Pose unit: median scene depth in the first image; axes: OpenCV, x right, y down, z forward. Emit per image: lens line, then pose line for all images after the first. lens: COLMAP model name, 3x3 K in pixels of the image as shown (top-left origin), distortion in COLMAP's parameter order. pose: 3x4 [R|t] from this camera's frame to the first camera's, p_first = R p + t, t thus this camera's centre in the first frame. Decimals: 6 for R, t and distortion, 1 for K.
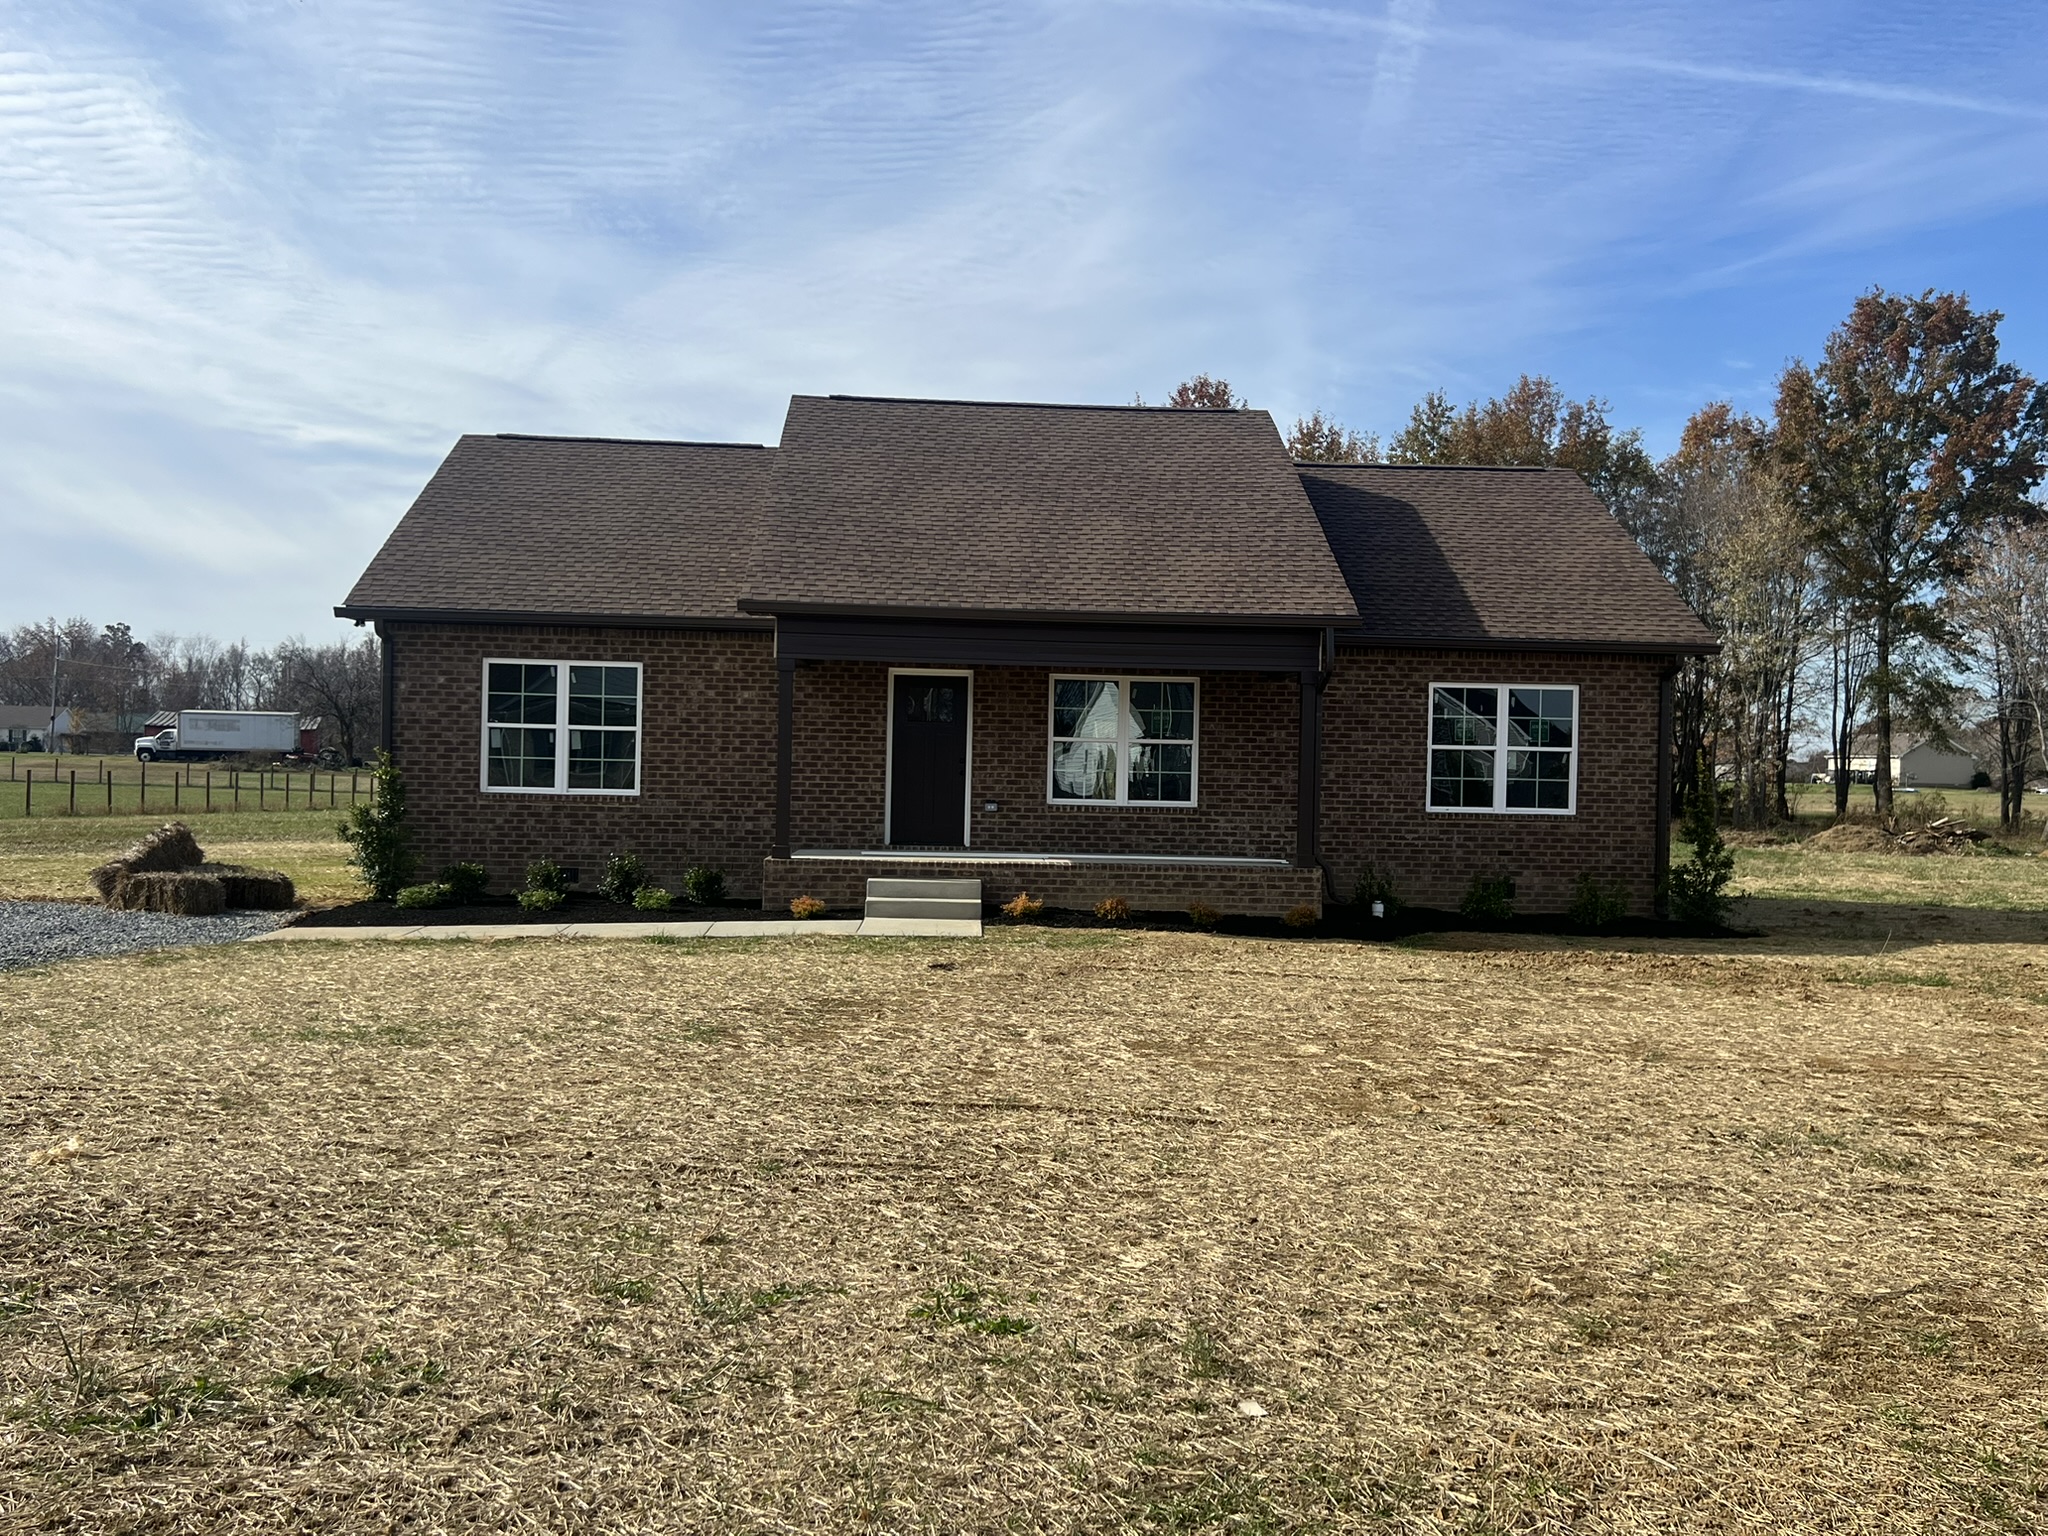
lens RADIAL K [[1807.0, 0, 1024.0], [0, 1807.0, 768.0], [0, 0, 1]] dist [0.042102, -0.049724]
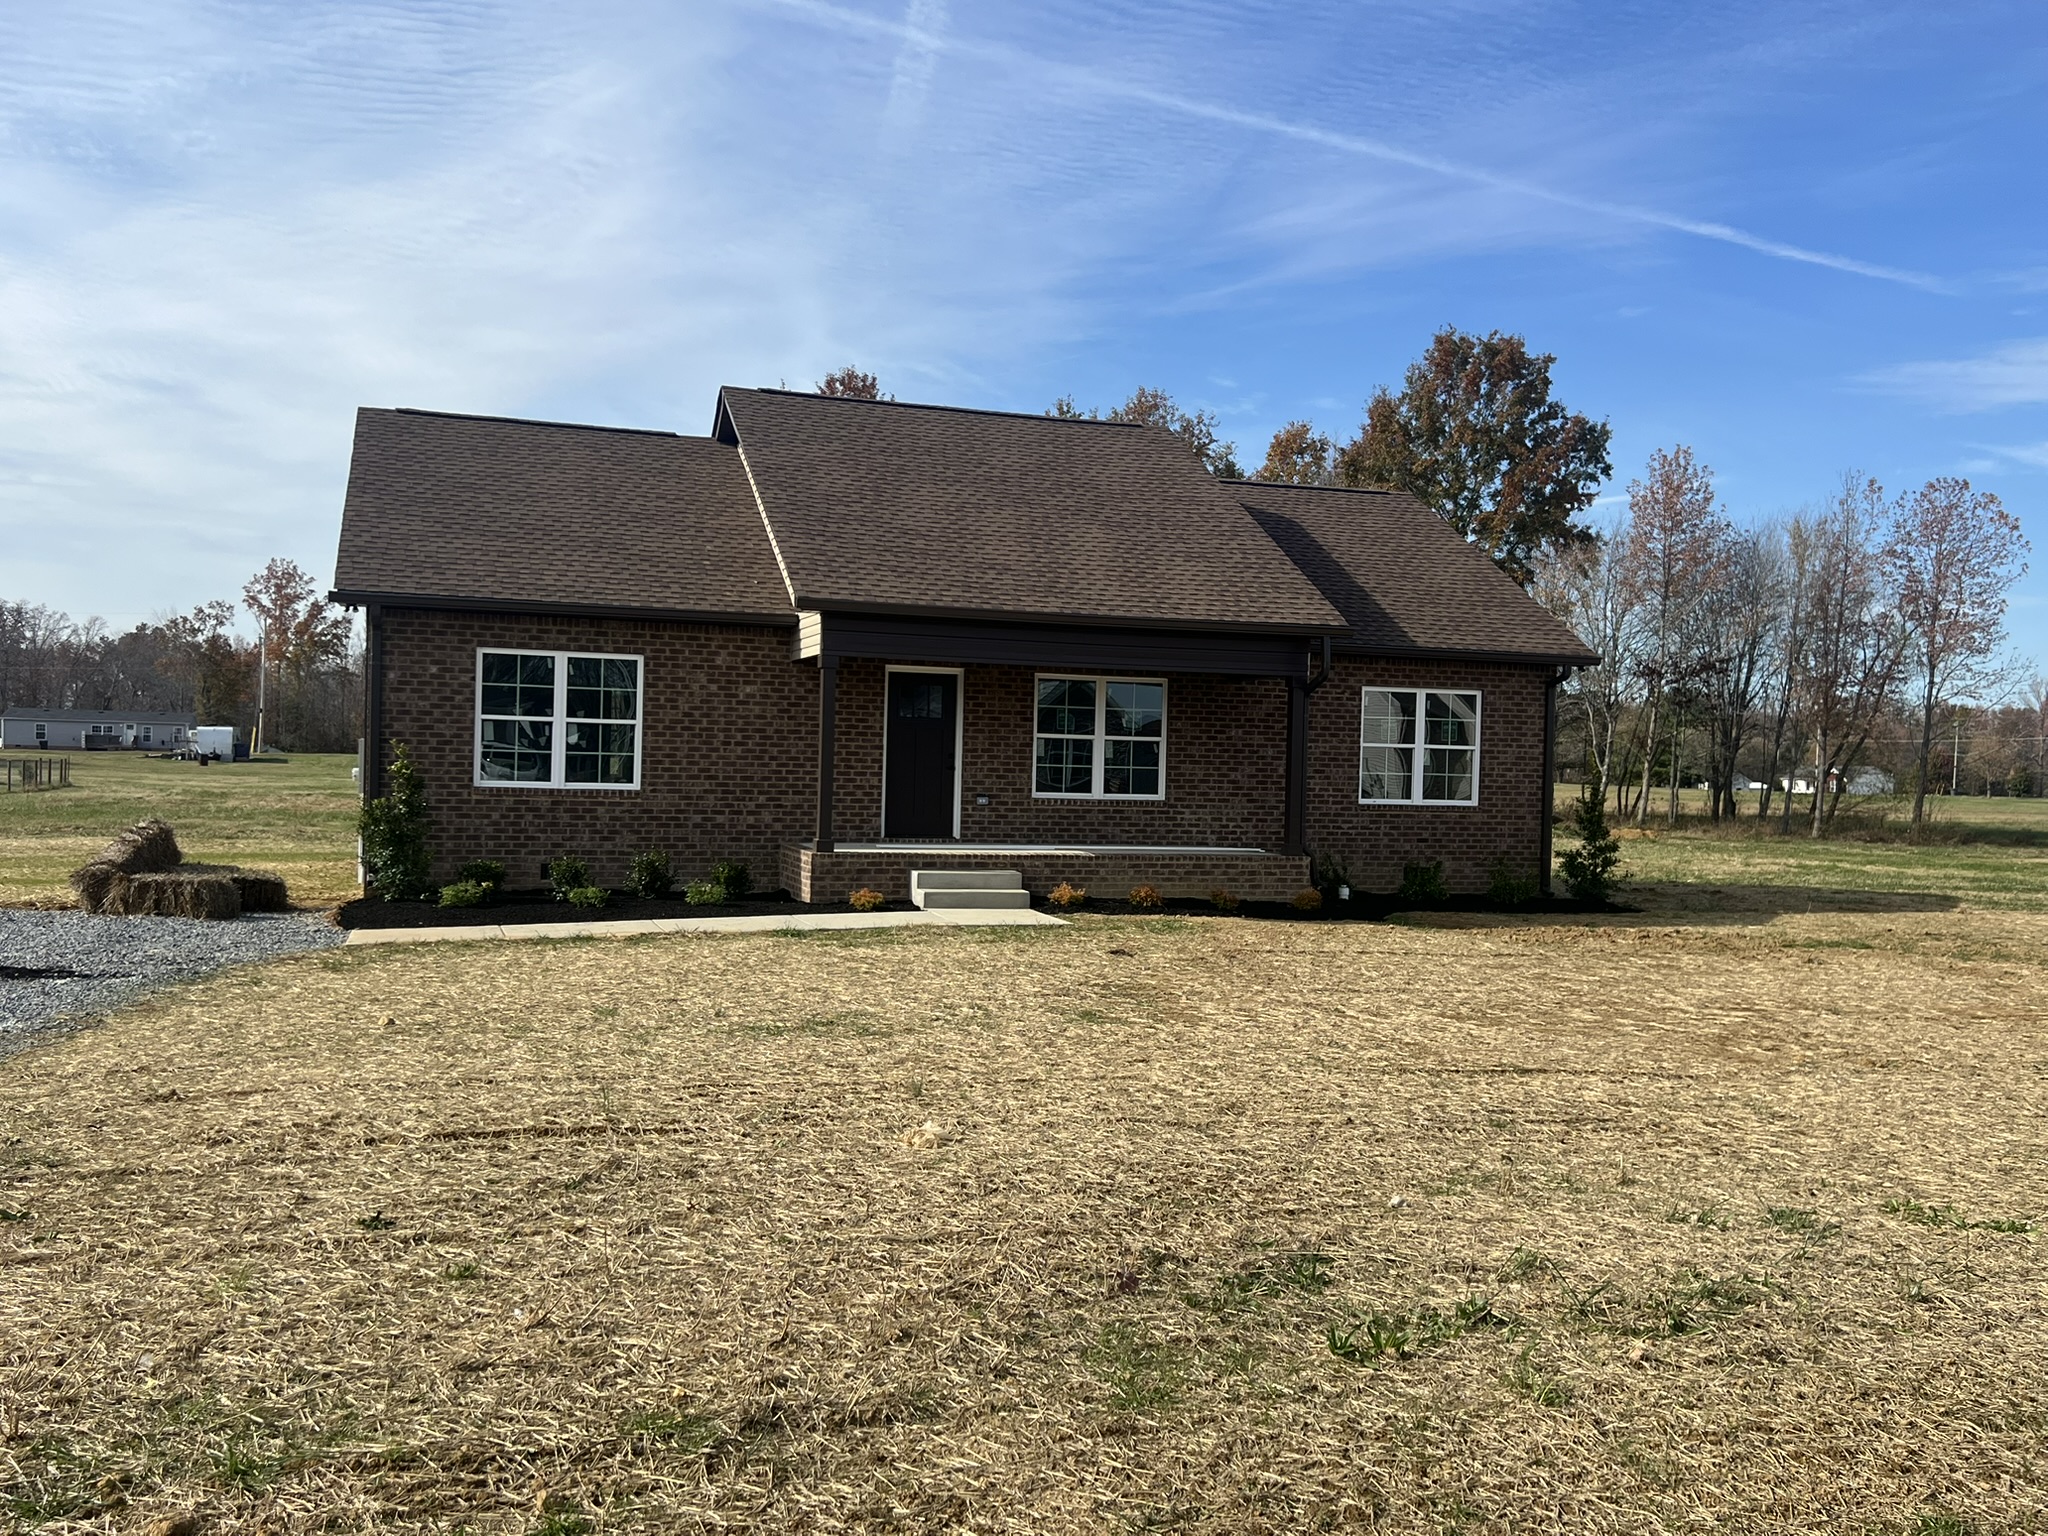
lens RADIAL K [[1806.1, 0, 1020.9], [0, 1806.1, 733.6], [0, 0, 1]] dist [0.020884, -0.011302]
pose [[0.963900, 0.007241, 0.266166, -0.272529], [-0.004442, 0.999928, -0.011118, -0.005356], [-0.266227, 0.009534, 0.963863, -0.006112]]
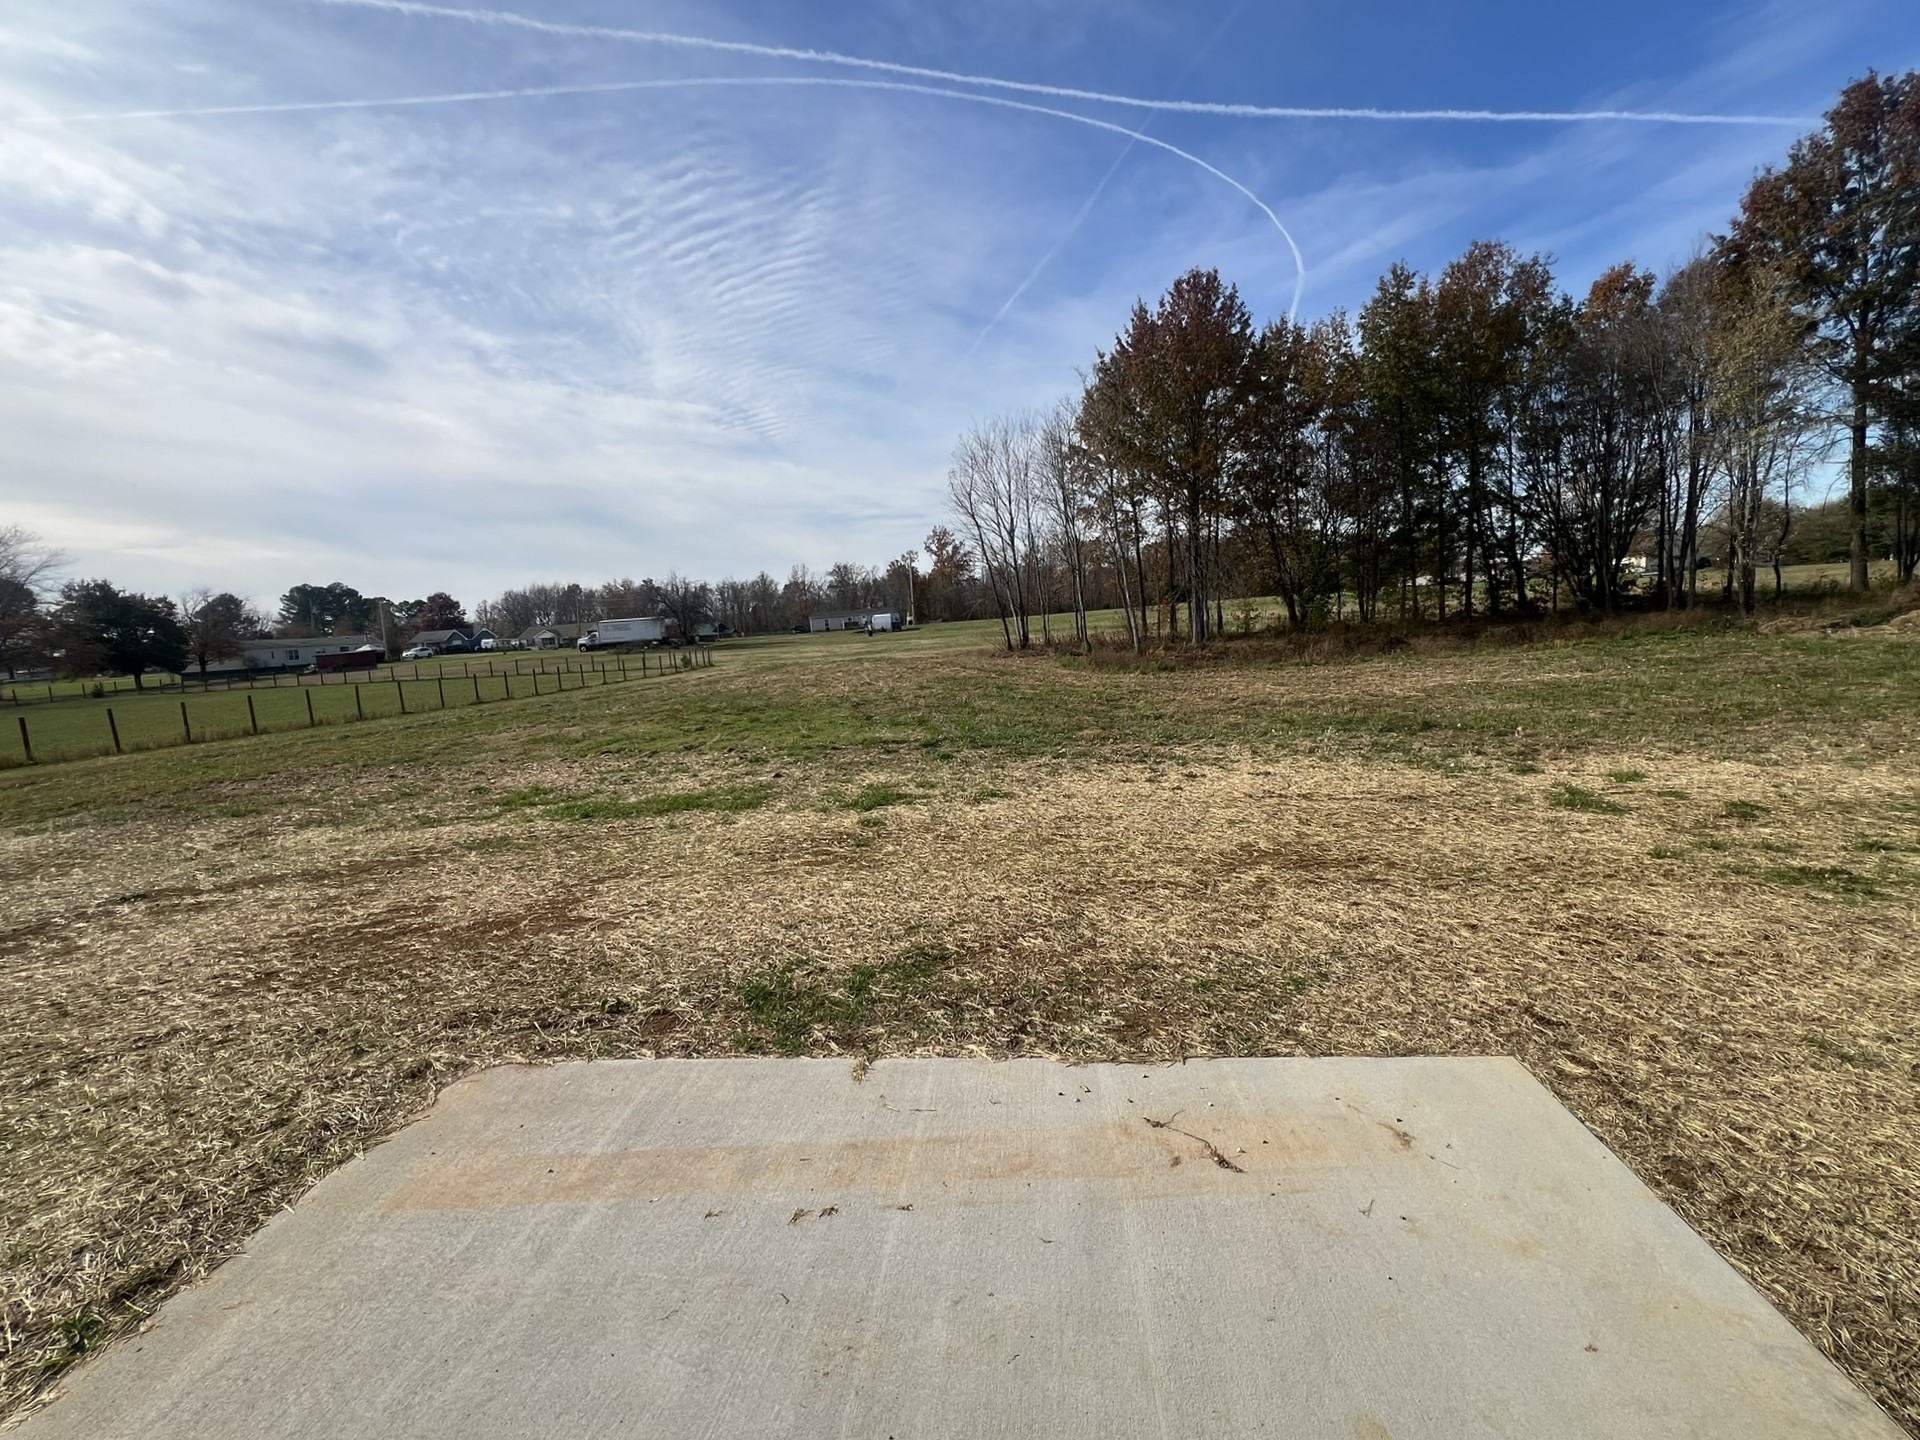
lens RADIAL K [[772.9, 0, 956.3], [0, 772.9, 711.7], [0, 0, 1]] dist [-0.000576, -0.000051]
pose [[0.979637, -0.067038, -0.189255, 0.076774], [0.091115, 0.988397, 0.121526, -0.021926], [0.178912, -0.136295, 0.974379, 1.524330]]
